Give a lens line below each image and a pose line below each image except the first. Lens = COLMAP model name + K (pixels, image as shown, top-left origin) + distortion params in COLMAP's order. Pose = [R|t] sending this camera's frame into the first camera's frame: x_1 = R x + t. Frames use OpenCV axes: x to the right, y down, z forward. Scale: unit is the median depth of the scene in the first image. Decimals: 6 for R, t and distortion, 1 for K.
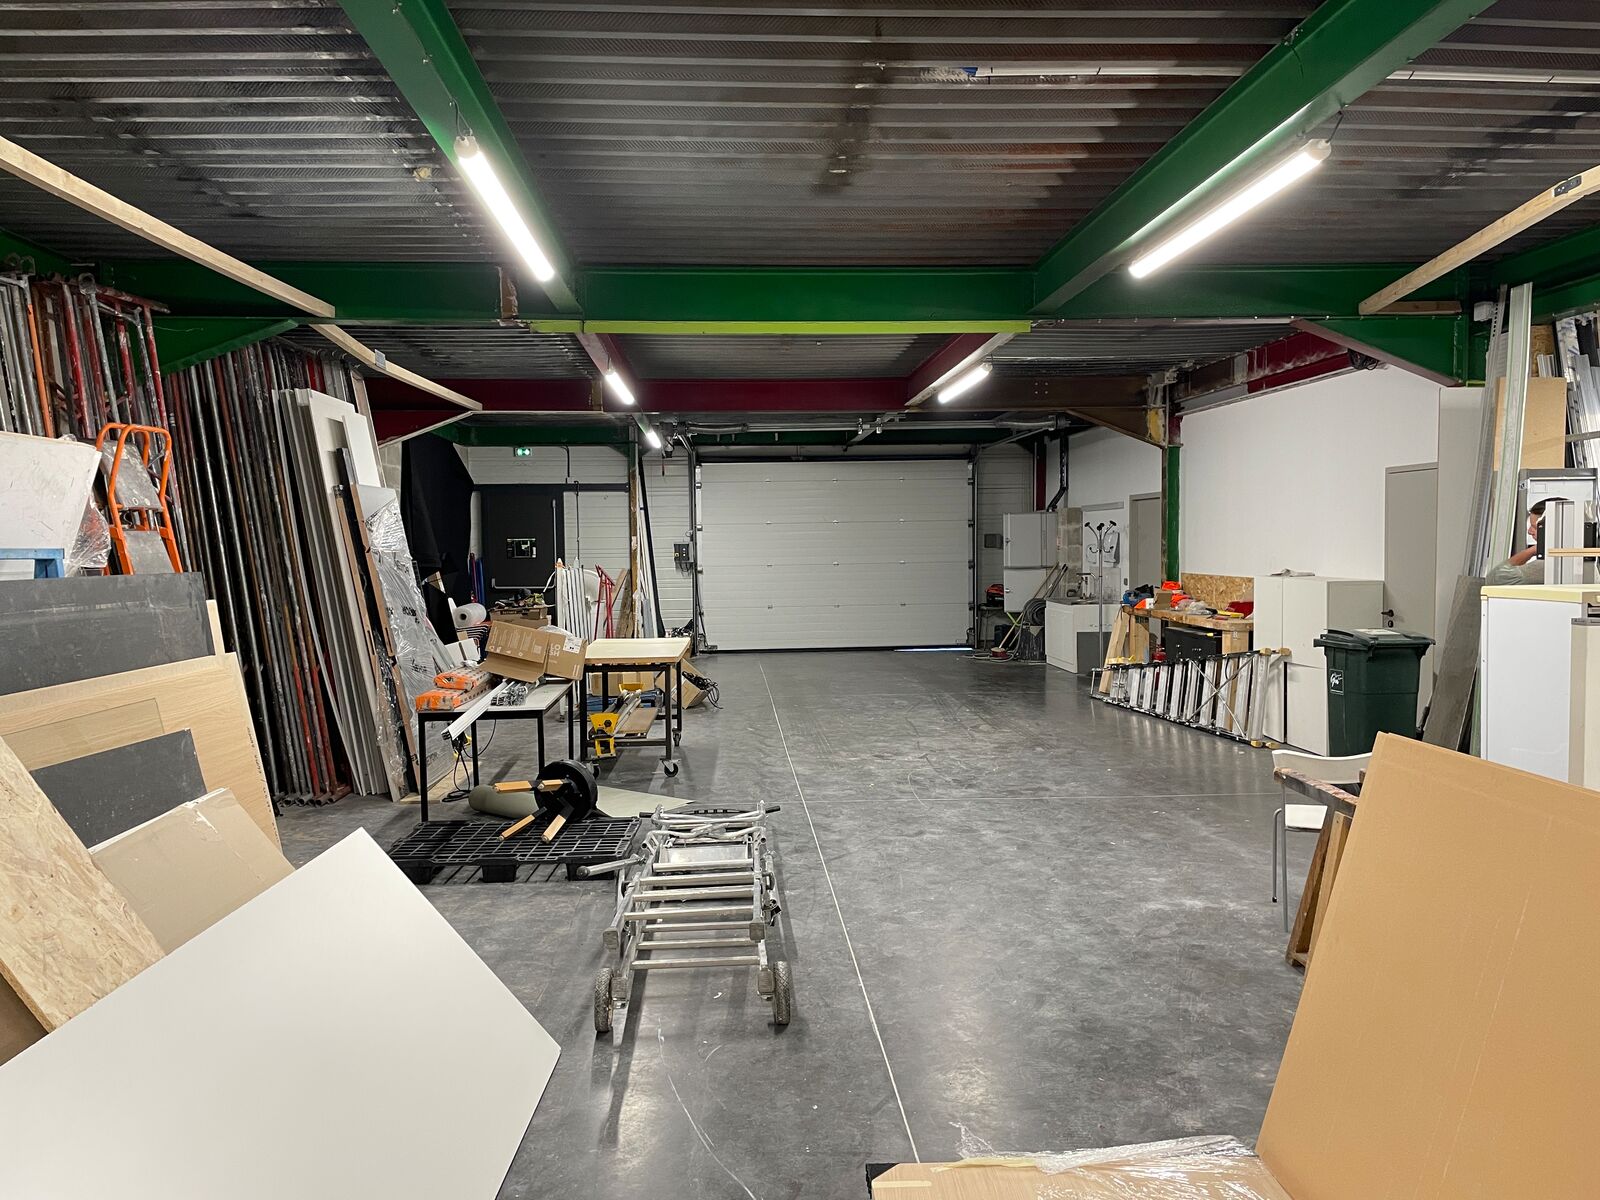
lens RADIAL K [[1223.5, 0, 799.5], [0, 1223.5, 601.3], [0, 0, 1]] dist [0.059975, -0.056884]
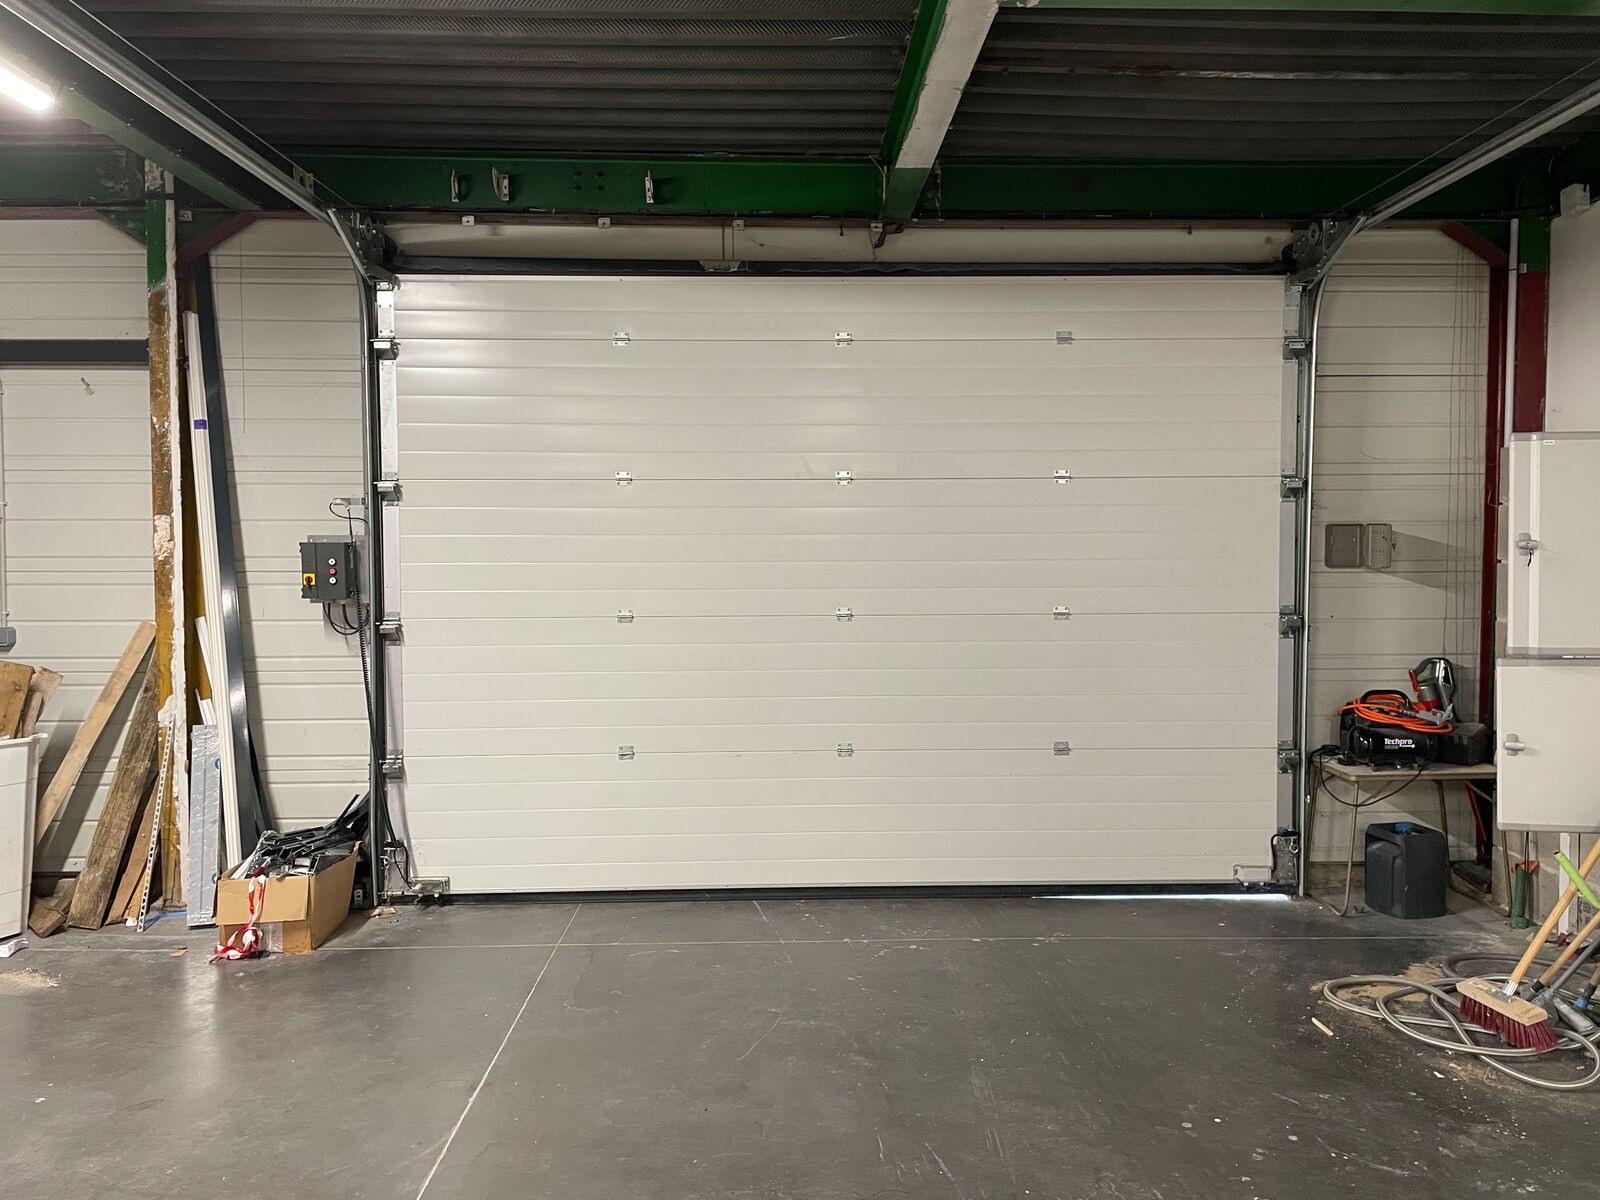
lens RADIAL K [[1223.5, 0, 808.0], [0, 1223.5, 595.3], [0, 0, 1]] dist [0.059975, -0.056884]
pose [[0.999359, 0.012374, -0.033591, 0.031188], [-0.012885, 0.999804, -0.015027, -0.030942], [0.033398, 0.015450, 0.999323, 0.697918]]
